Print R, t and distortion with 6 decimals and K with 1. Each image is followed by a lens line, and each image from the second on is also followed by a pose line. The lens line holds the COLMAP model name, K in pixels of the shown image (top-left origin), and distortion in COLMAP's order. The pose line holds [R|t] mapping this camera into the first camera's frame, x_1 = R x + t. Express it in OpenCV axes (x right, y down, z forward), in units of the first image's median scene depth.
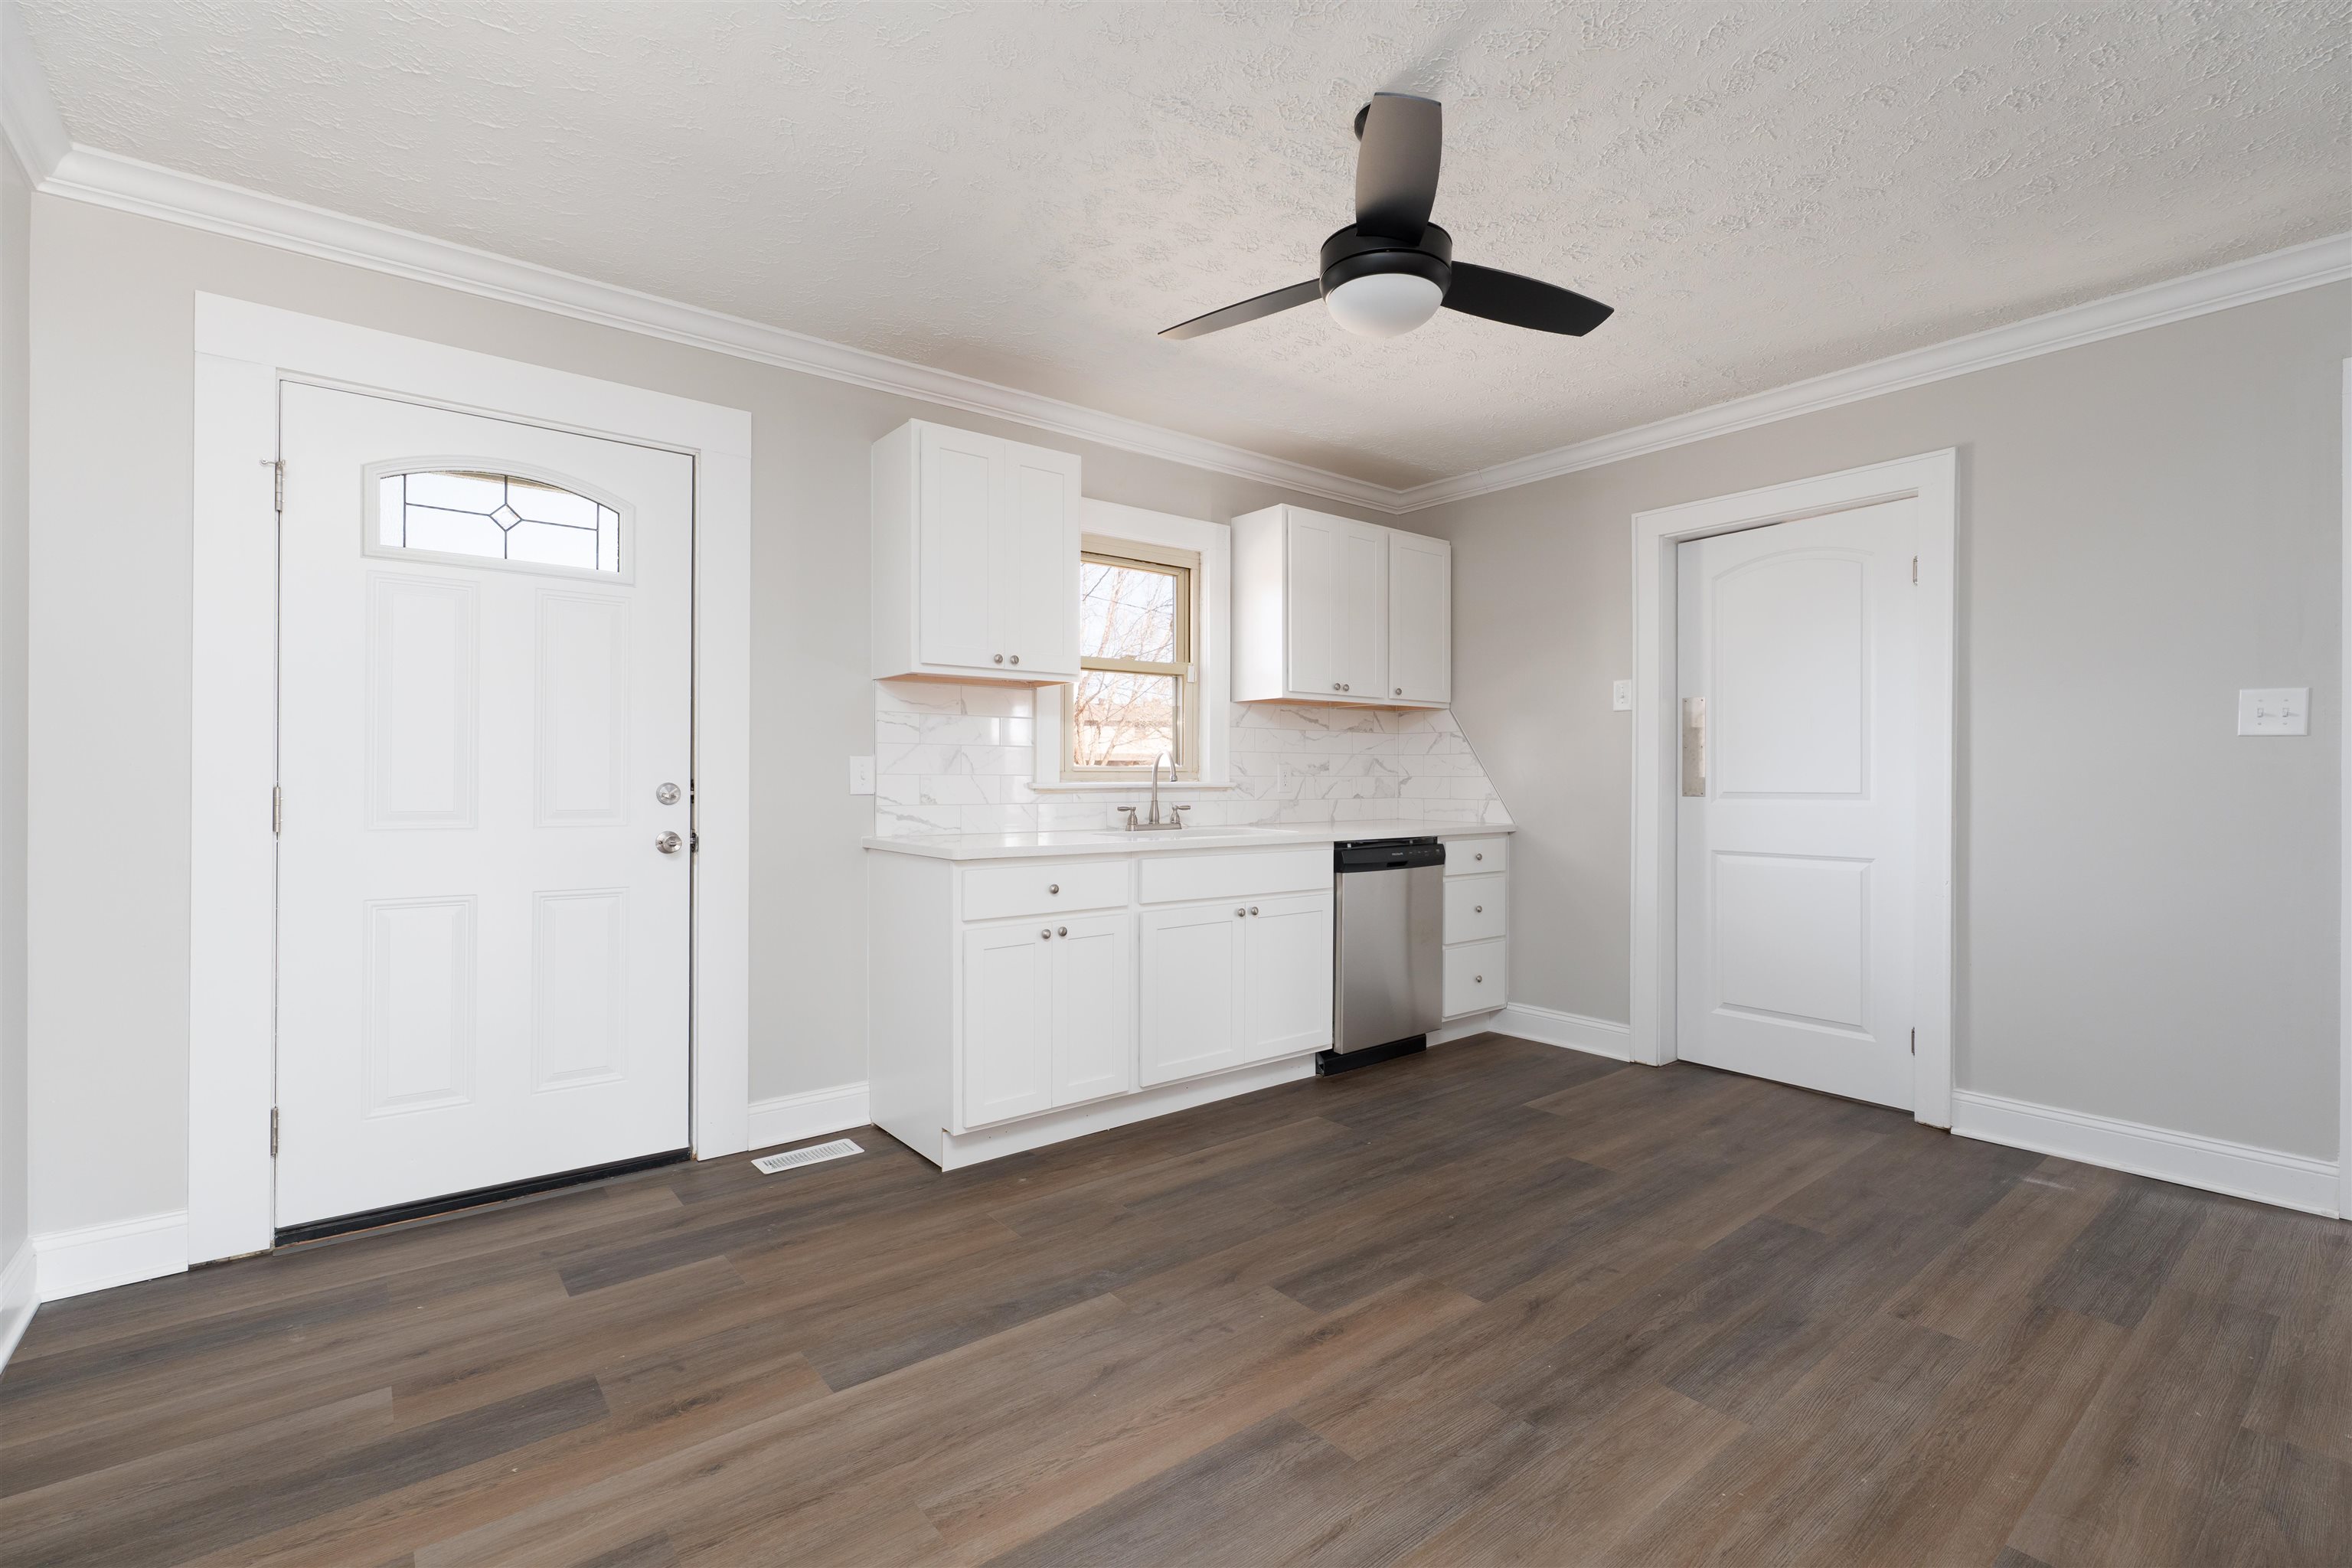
lens RADIAL K [[1040.3, 0, 1164.2], [0, 1040.3, 776.5], [0, 0, 1]] dist [-0.001753, -0.000933]
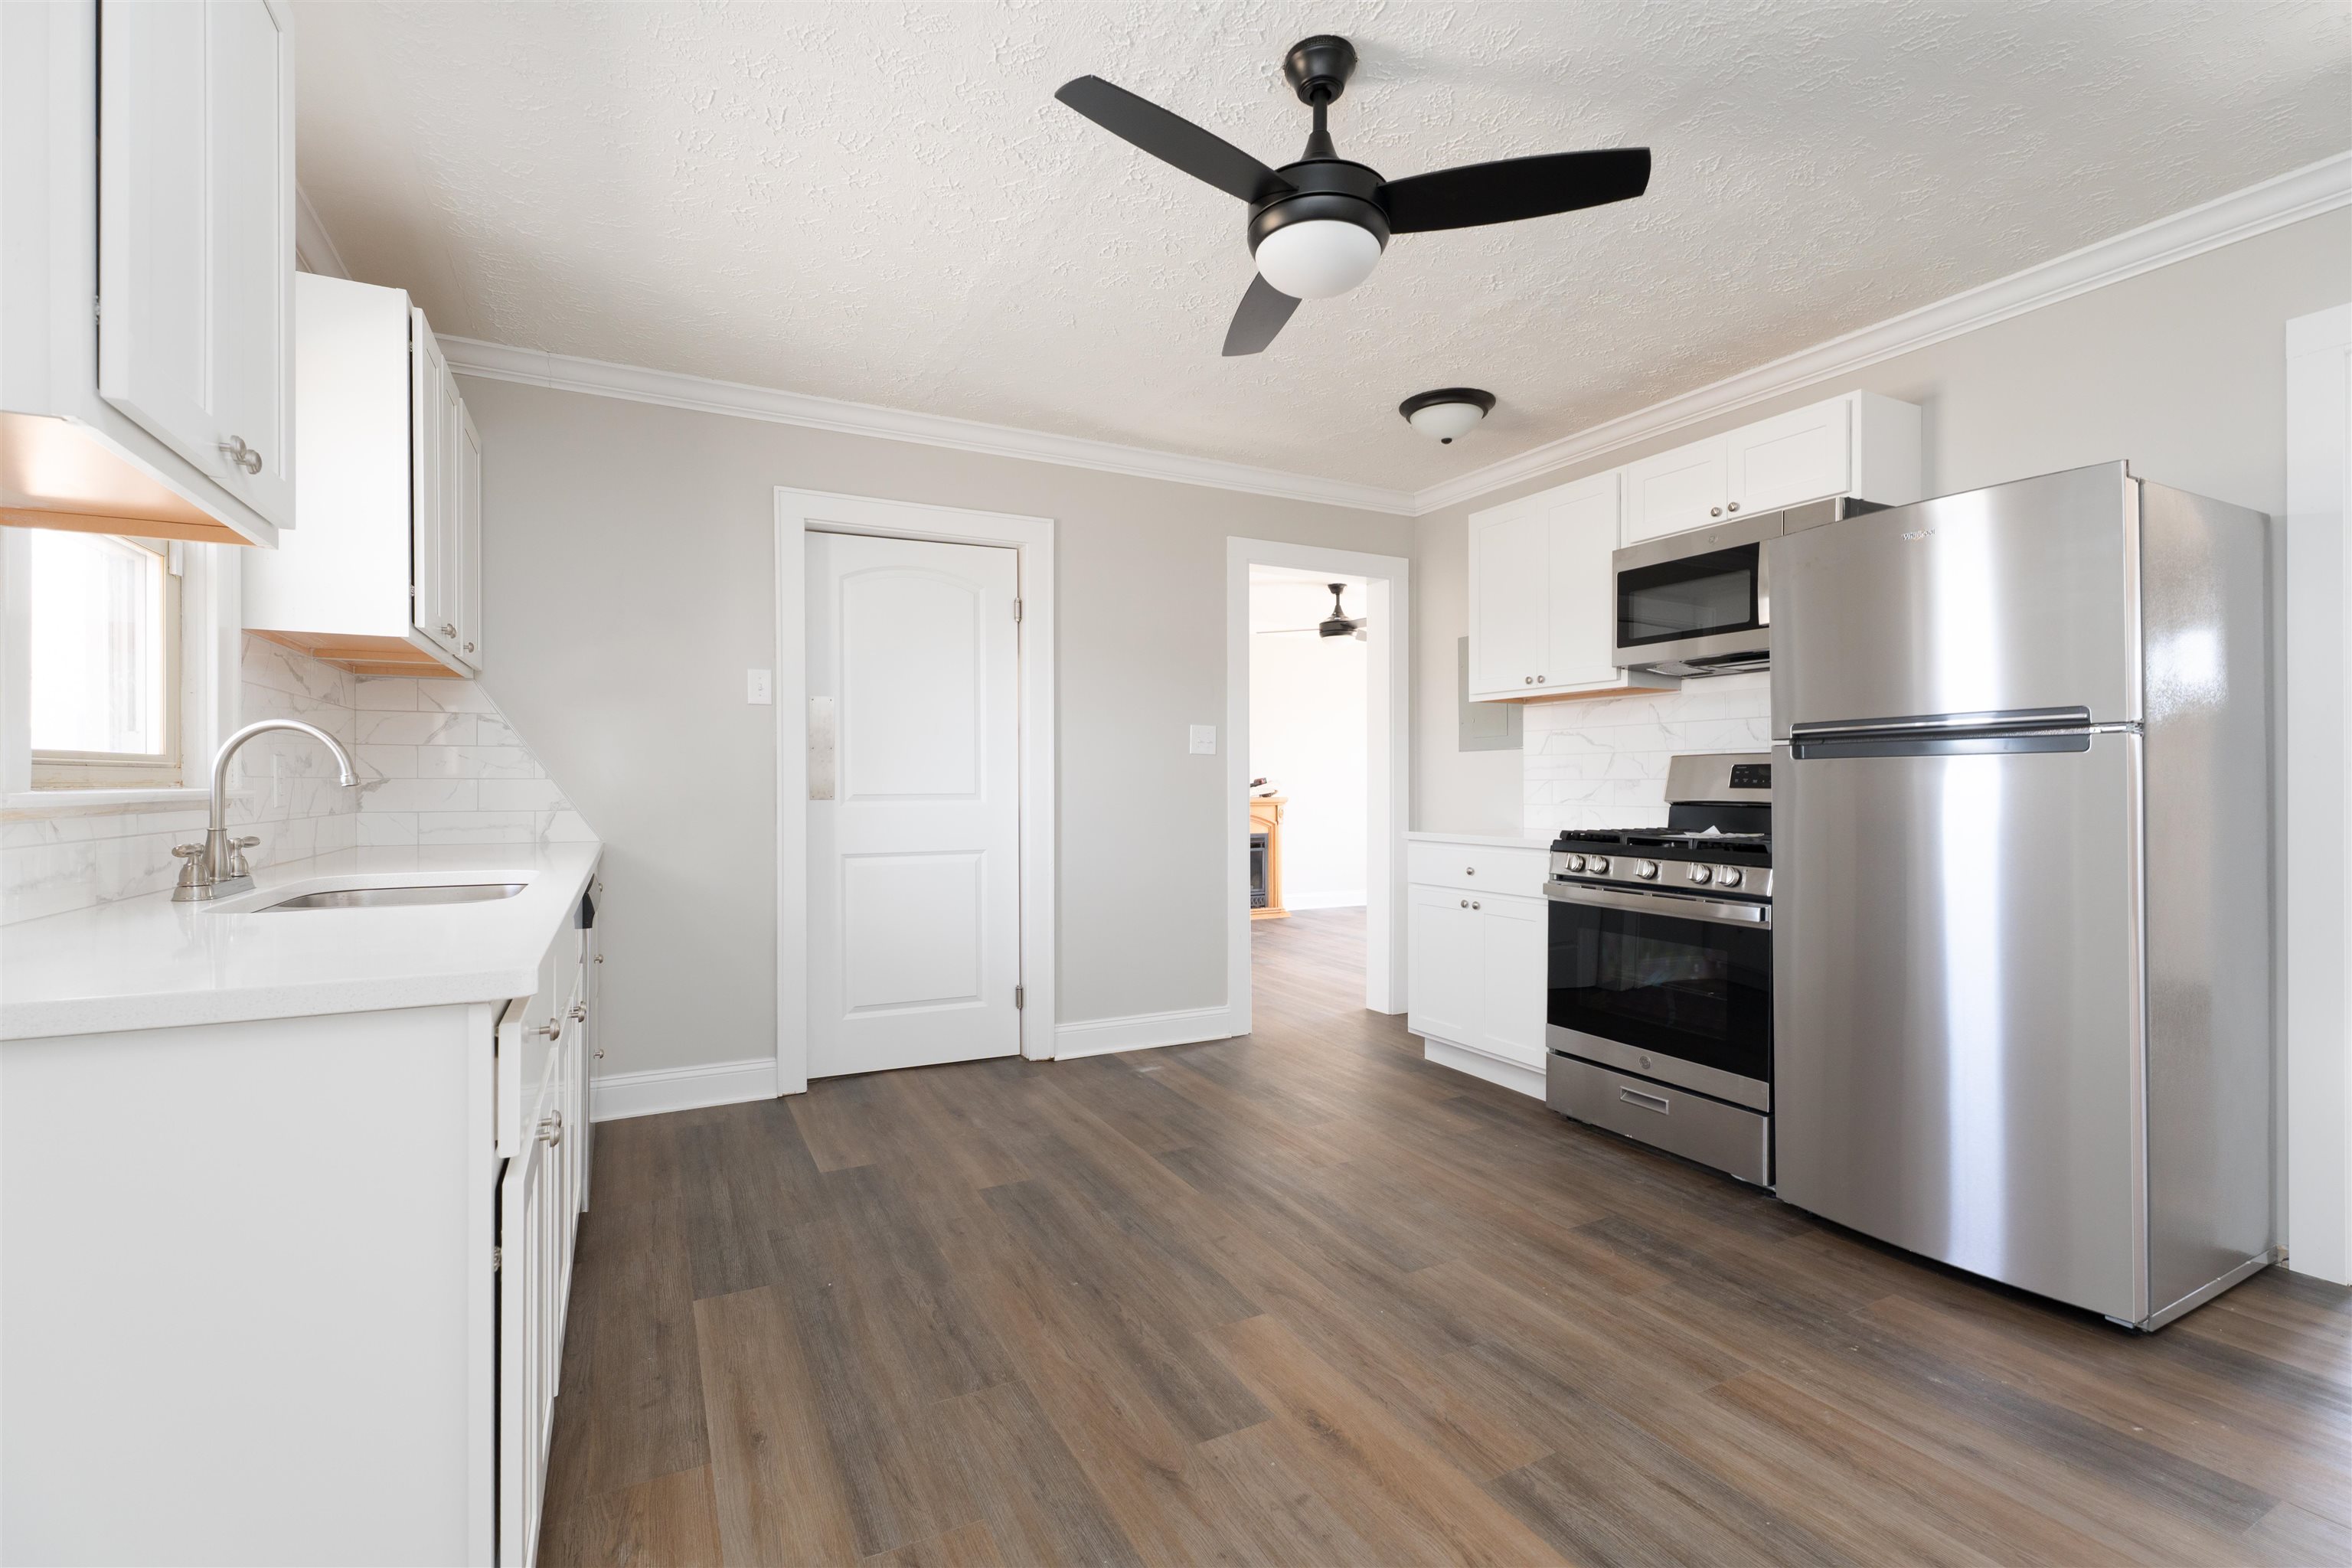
lens RADIAL K [[1040.3, 0, 1175.2], [0, 1040.3, 788.3], [0, 0, 1]] dist [-0.001753, -0.000933]
pose [[0.181891, -0.005721, 0.983302, -0.561083], [0.001356, 0.999984, 0.005567, 0.005394], [-0.983318, 0.000321, 0.181896, 0.761719]]
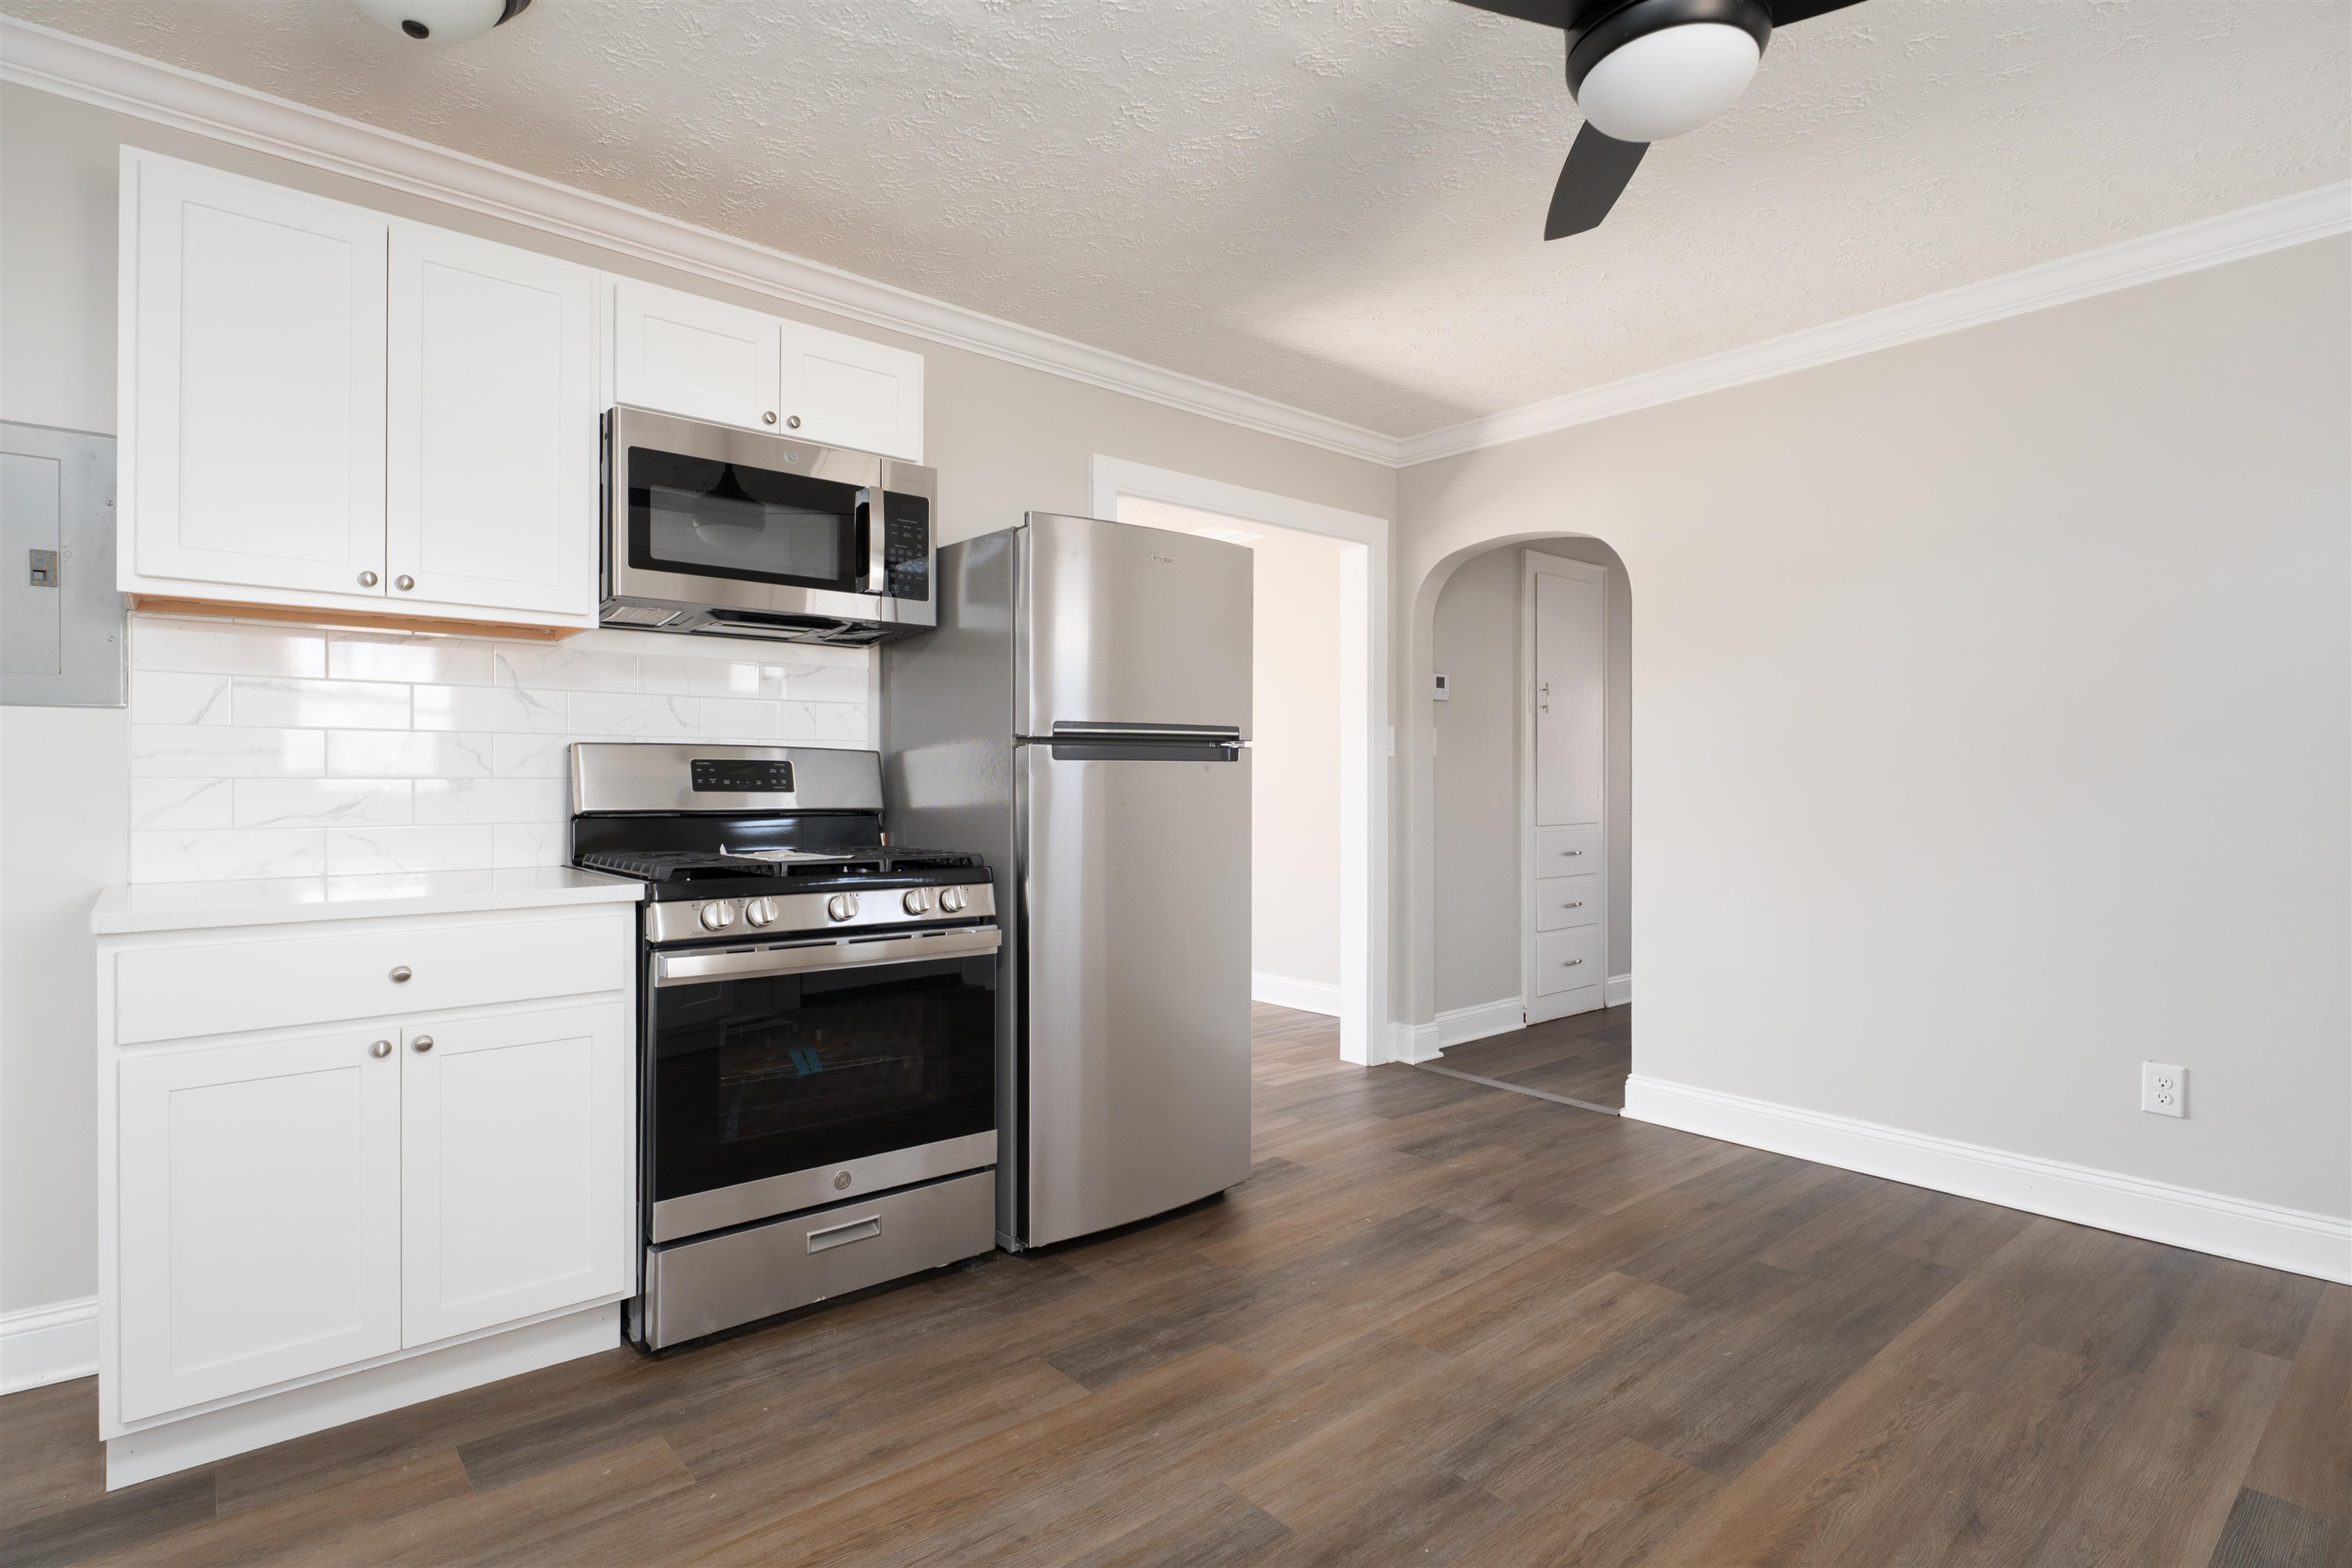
lens RADIAL K [[1174.2, 0, 1174.4], [0, 1174.2, 784.9], [0, 0, 1]] dist [0.004207, -0.000438]
pose [[-0.998940, -0.003948, -0.045869, 0.449356], [-0.004203, 0.999976, 0.005468, 0.000058], [0.045846, 0.005655, -0.998932, 1.391070]]
